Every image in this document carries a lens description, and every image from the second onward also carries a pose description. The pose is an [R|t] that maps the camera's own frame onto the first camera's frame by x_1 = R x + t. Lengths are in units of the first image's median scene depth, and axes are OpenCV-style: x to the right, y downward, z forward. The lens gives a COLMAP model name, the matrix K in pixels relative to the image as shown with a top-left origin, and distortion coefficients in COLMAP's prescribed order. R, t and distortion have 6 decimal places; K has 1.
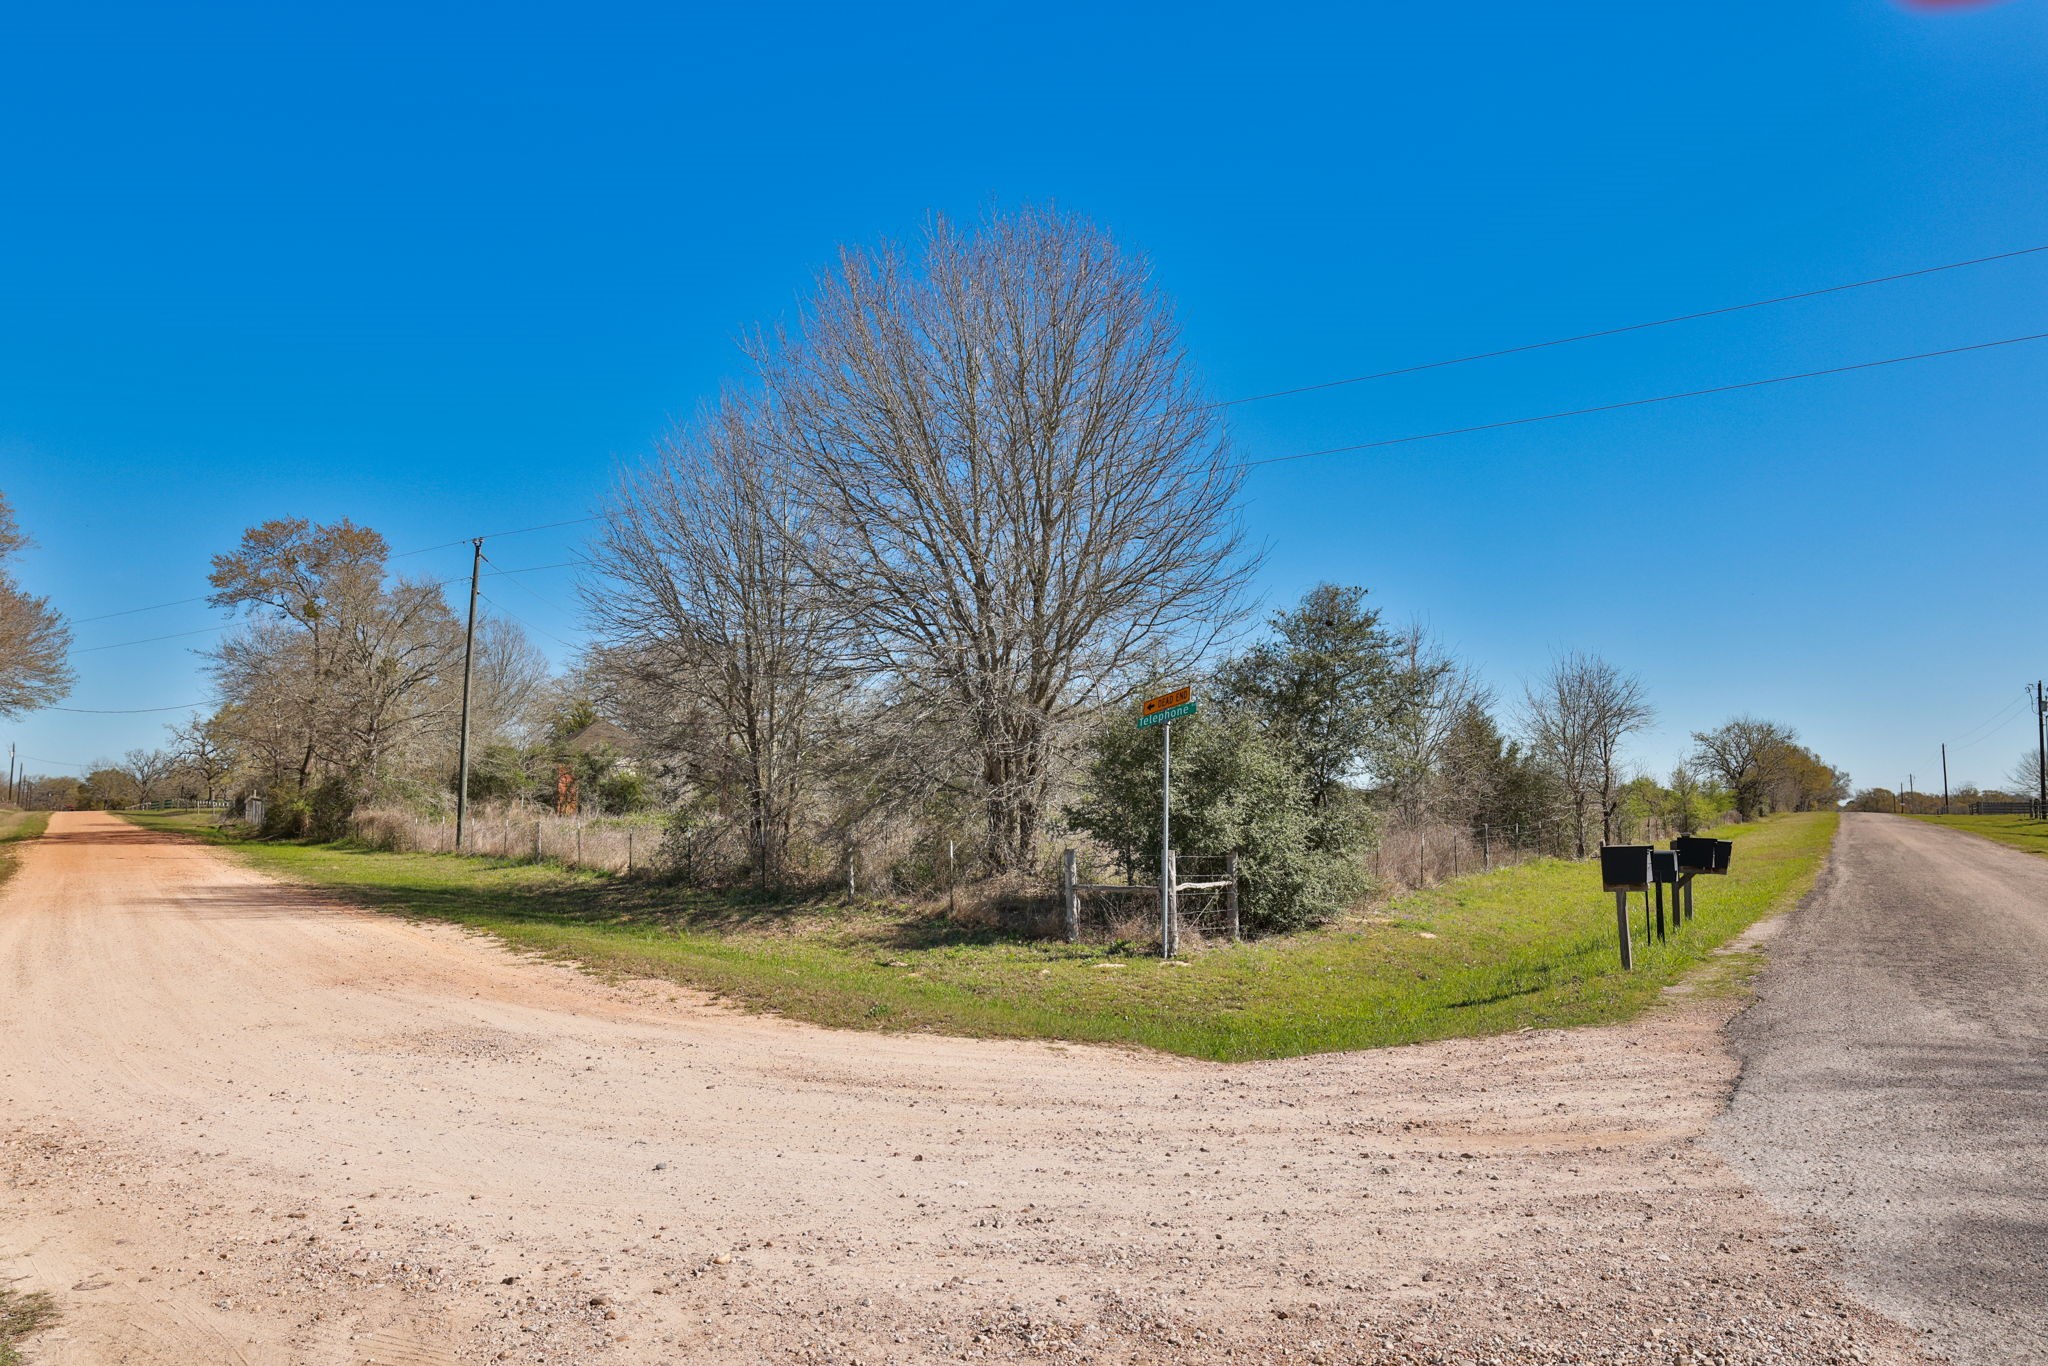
lens RADIAL K [[1582.4, 0, 1021.9], [0, 1582.4, 677.9], [0, 0, 1]] dist [-0.003462, 0.058937]
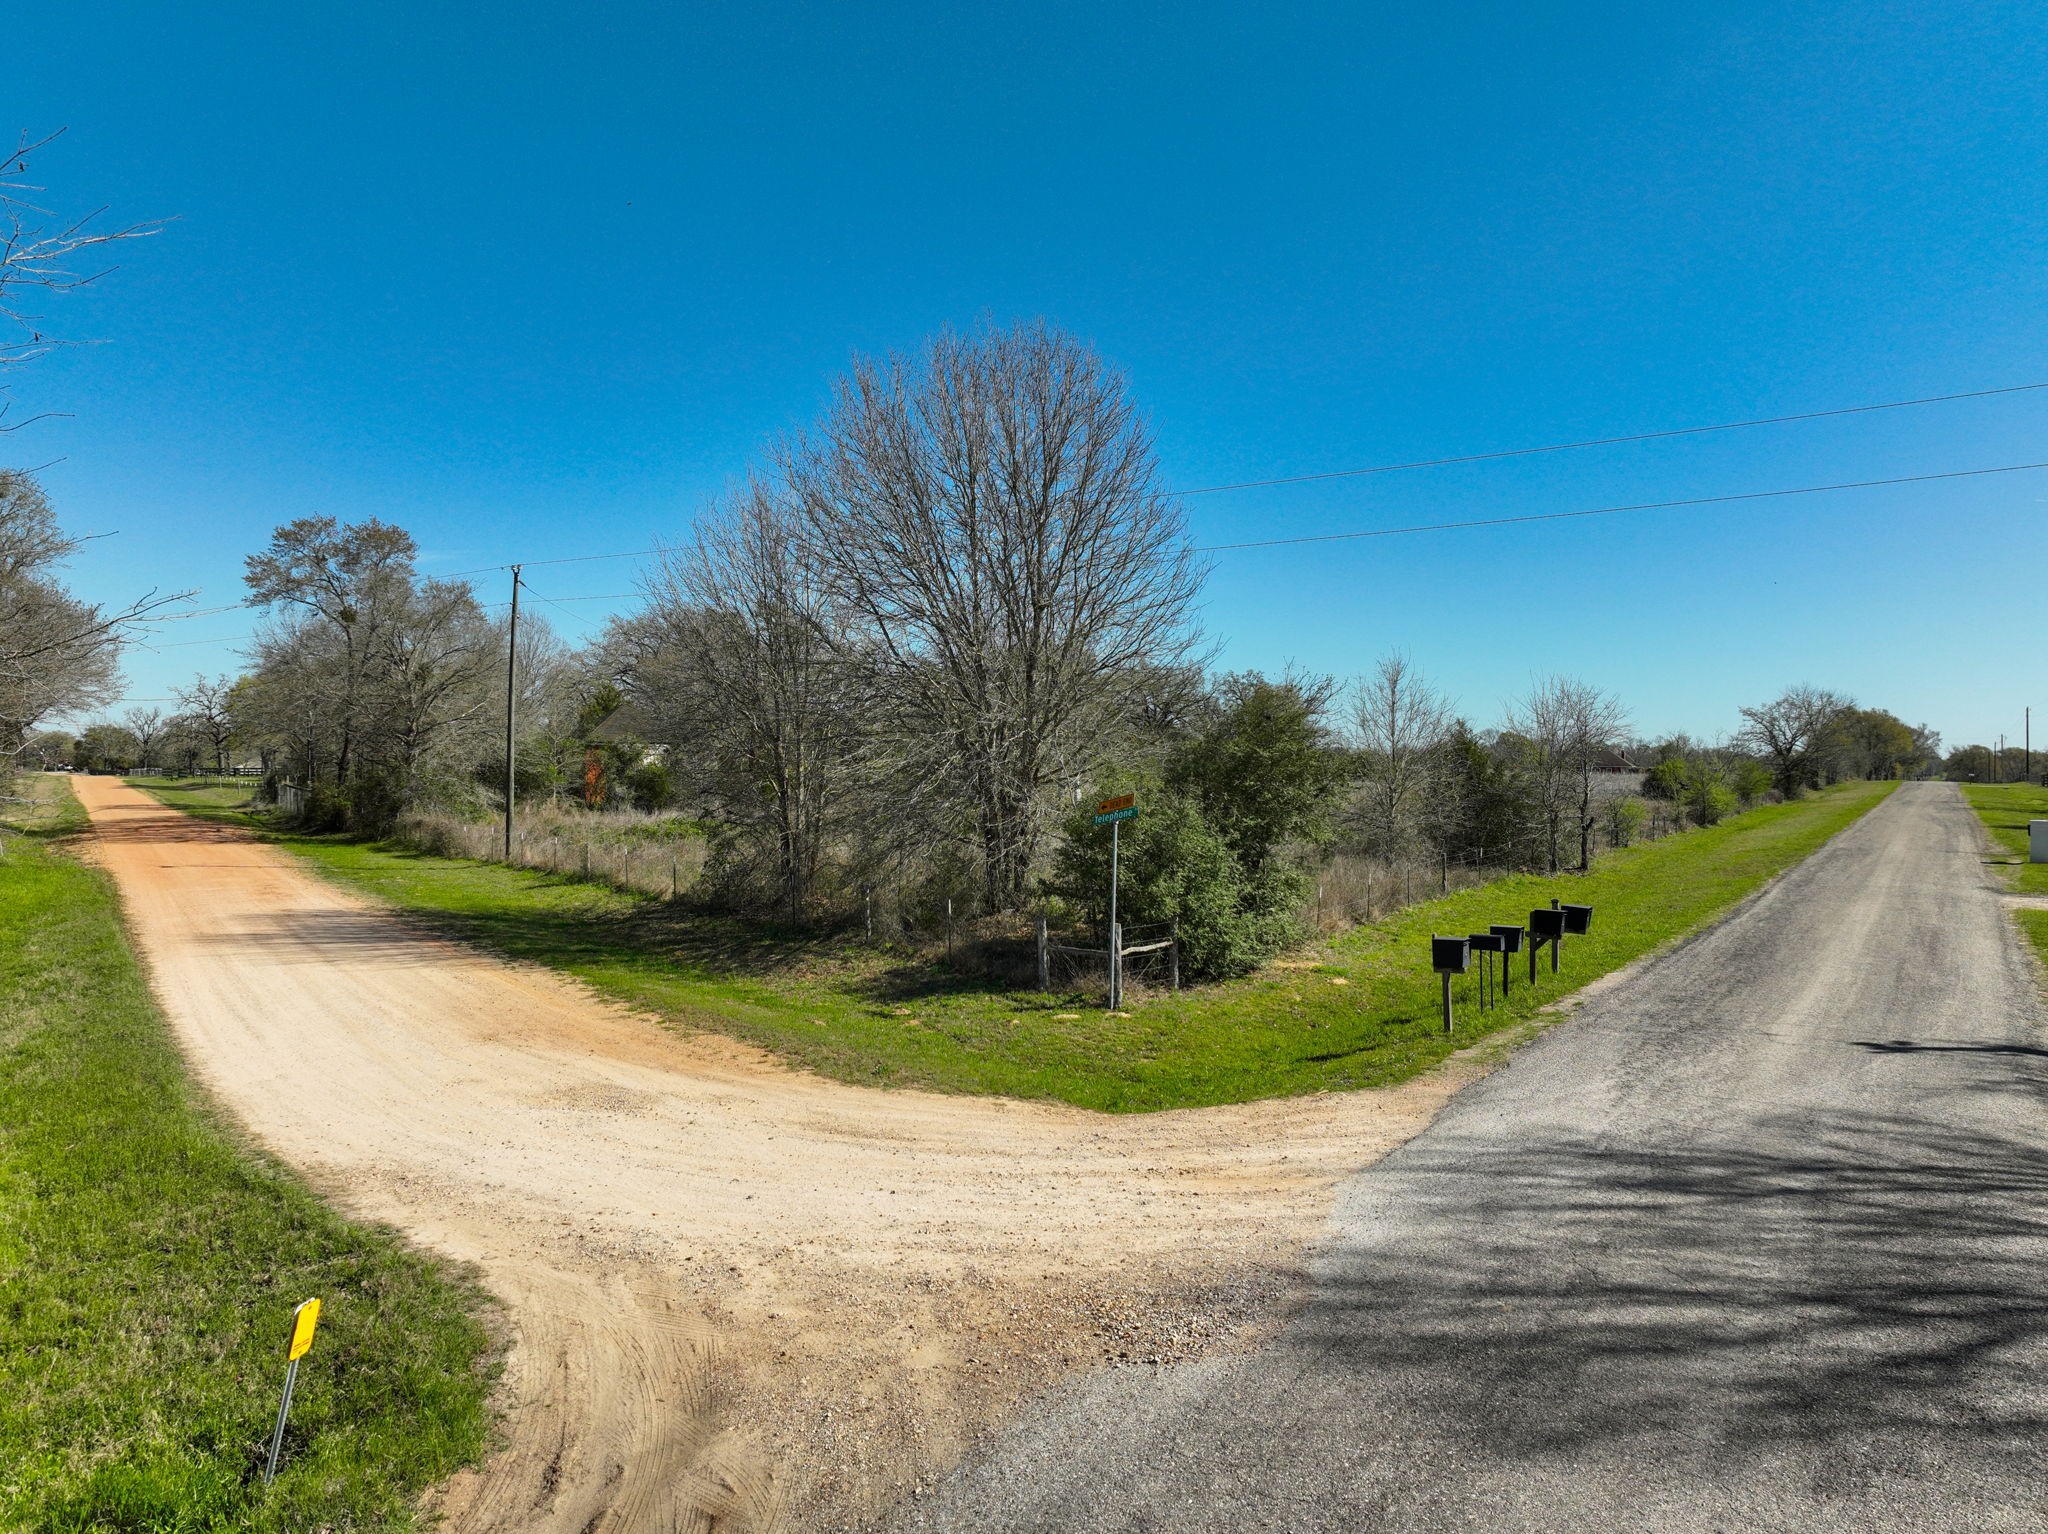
lens RADIAL K [[1733.0, 0, 1024.0], [0, 1733.0, 767.0], [0, 0, 1]] dist [0.062377, -0.091553]
pose [[0.999712, 0.000886, -0.023994, 0.029608], [0.001376, 0.995563, 0.094093, -0.082387], [0.023970, -0.094098, 0.995274, -0.208184]]
